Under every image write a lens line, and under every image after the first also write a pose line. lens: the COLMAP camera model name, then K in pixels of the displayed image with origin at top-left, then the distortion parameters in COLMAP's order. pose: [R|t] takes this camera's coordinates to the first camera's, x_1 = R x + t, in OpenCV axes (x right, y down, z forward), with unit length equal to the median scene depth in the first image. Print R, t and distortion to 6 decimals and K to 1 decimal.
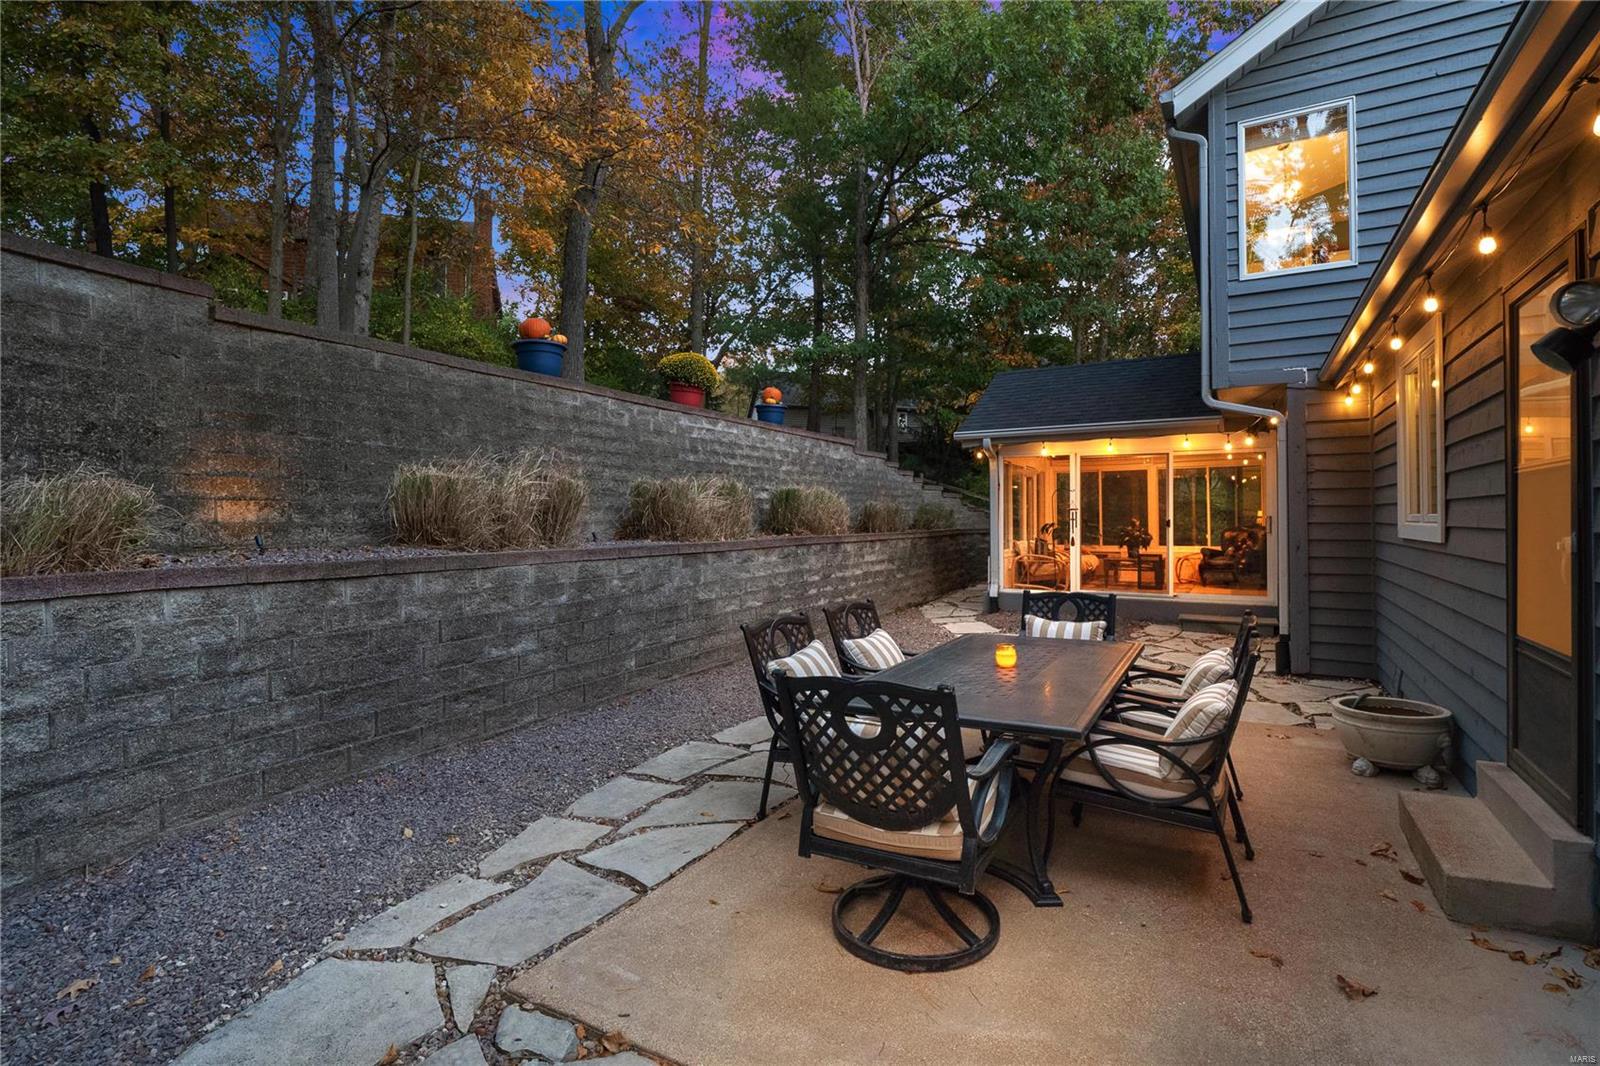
lens RADIAL K [[753.1, 0, 808.9], [0, 753.1, 511.7], [0, 0, 1]] dist [0.000110, -0.000398]
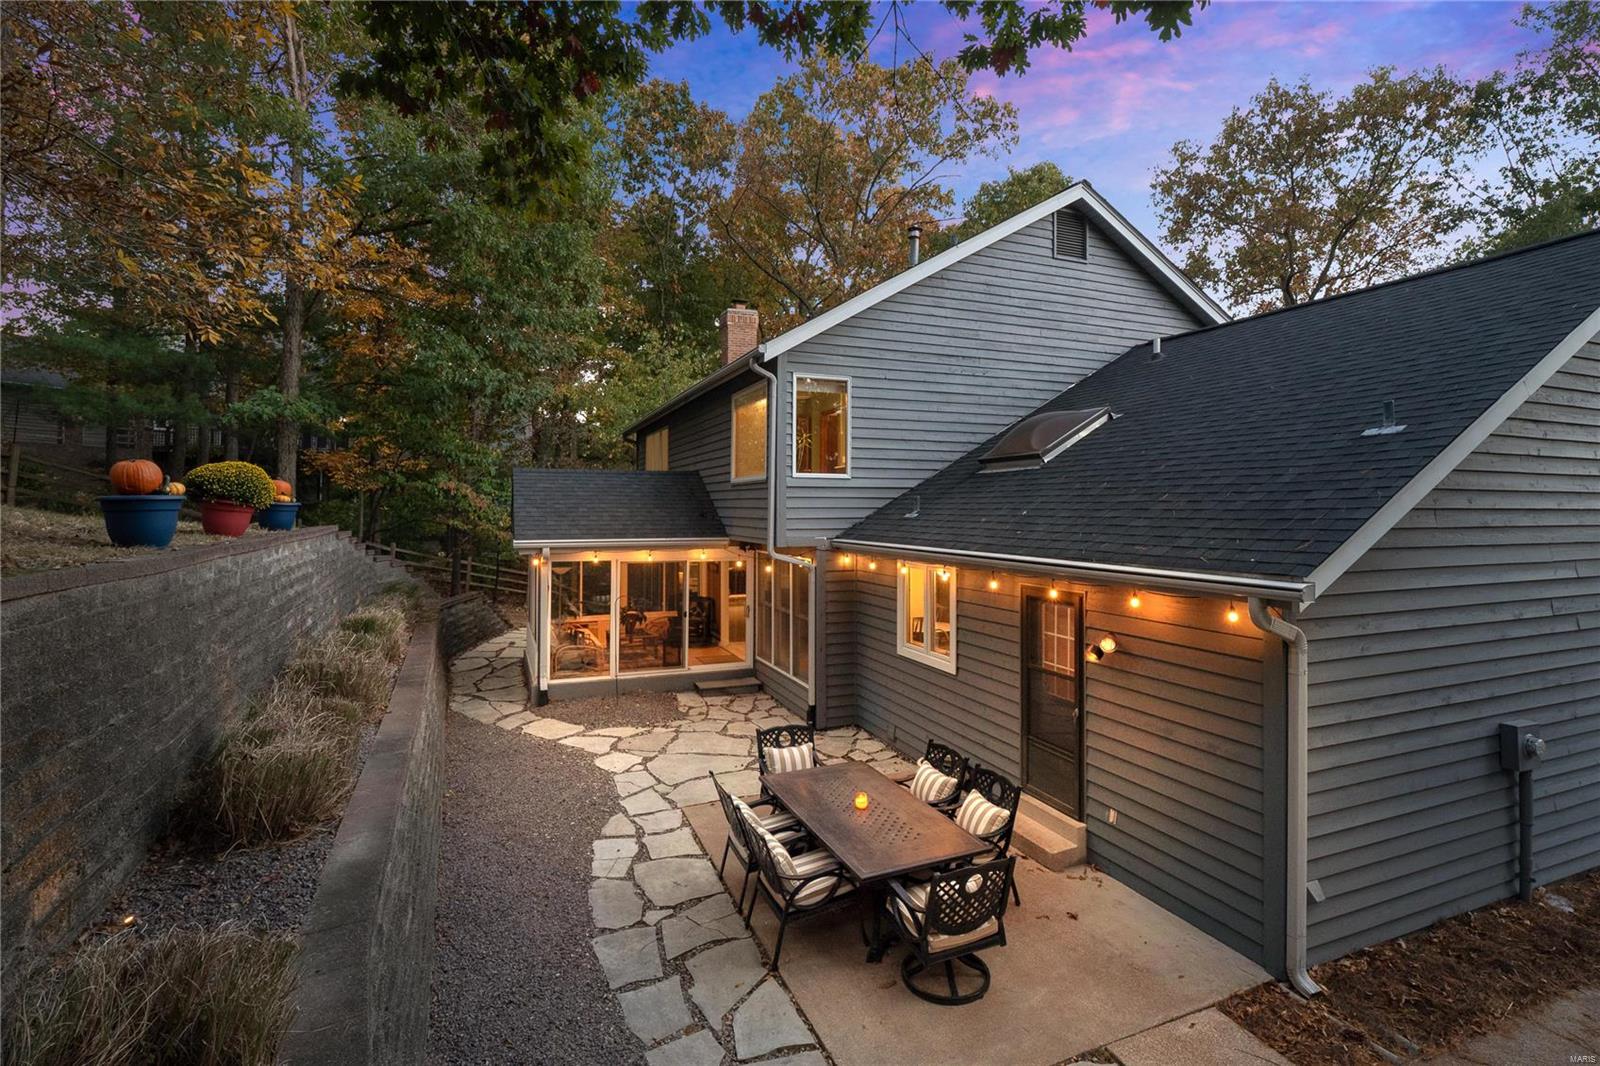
lens RADIAL K [[753.1, 0, 808.9], [0, 753.1, 511.7], [0, 0, 1]] dist [0.000110, -0.000398]
pose [[0.612909, 0.001873, 0.790151, -0.807371], [-0.010651, 0.999926, 0.005892, -0.327246], [-0.790081, -0.012027, 0.612884, 0.057983]]
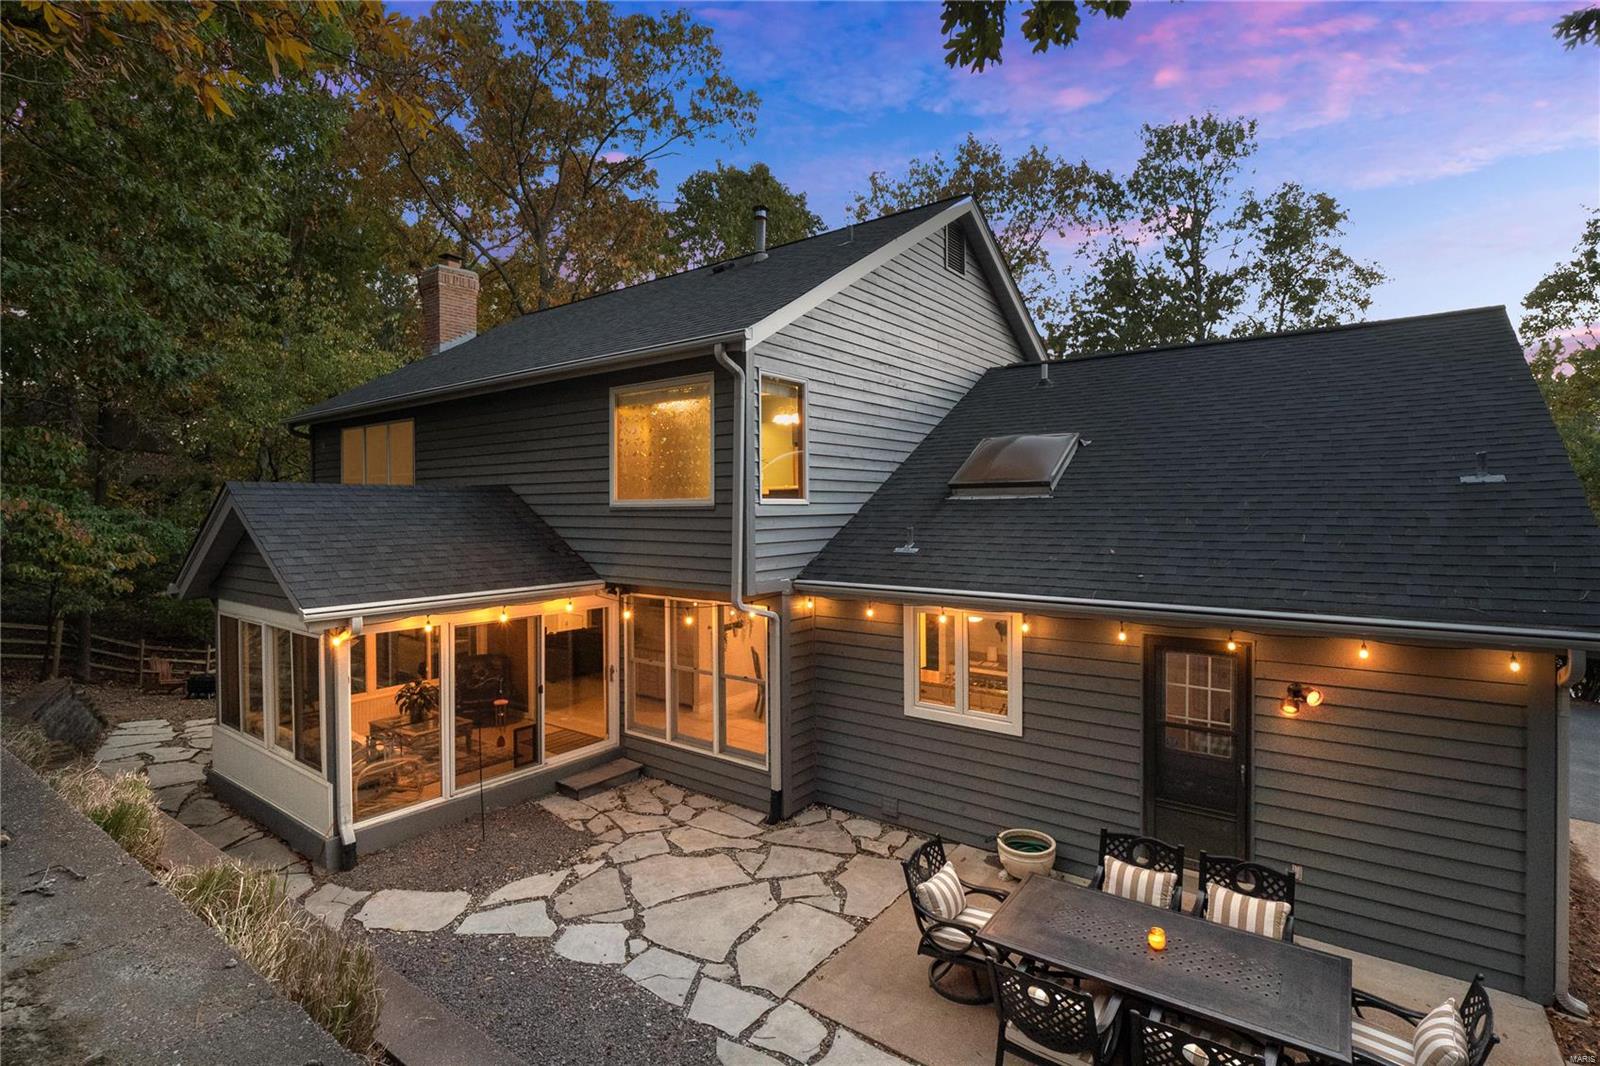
lens RADIAL K [[755.8, 0, 800.0], [0, 755.8, 533.0], [0, 0, 1]] dist [-0.003380, -0.001847]
pose [[0.120942, -0.029267, 0.992228, -0.781716], [-0.003861, 0.999544, 0.029953, -0.394585], [-0.992652, -0.007454, 0.120774, 1.061718]]
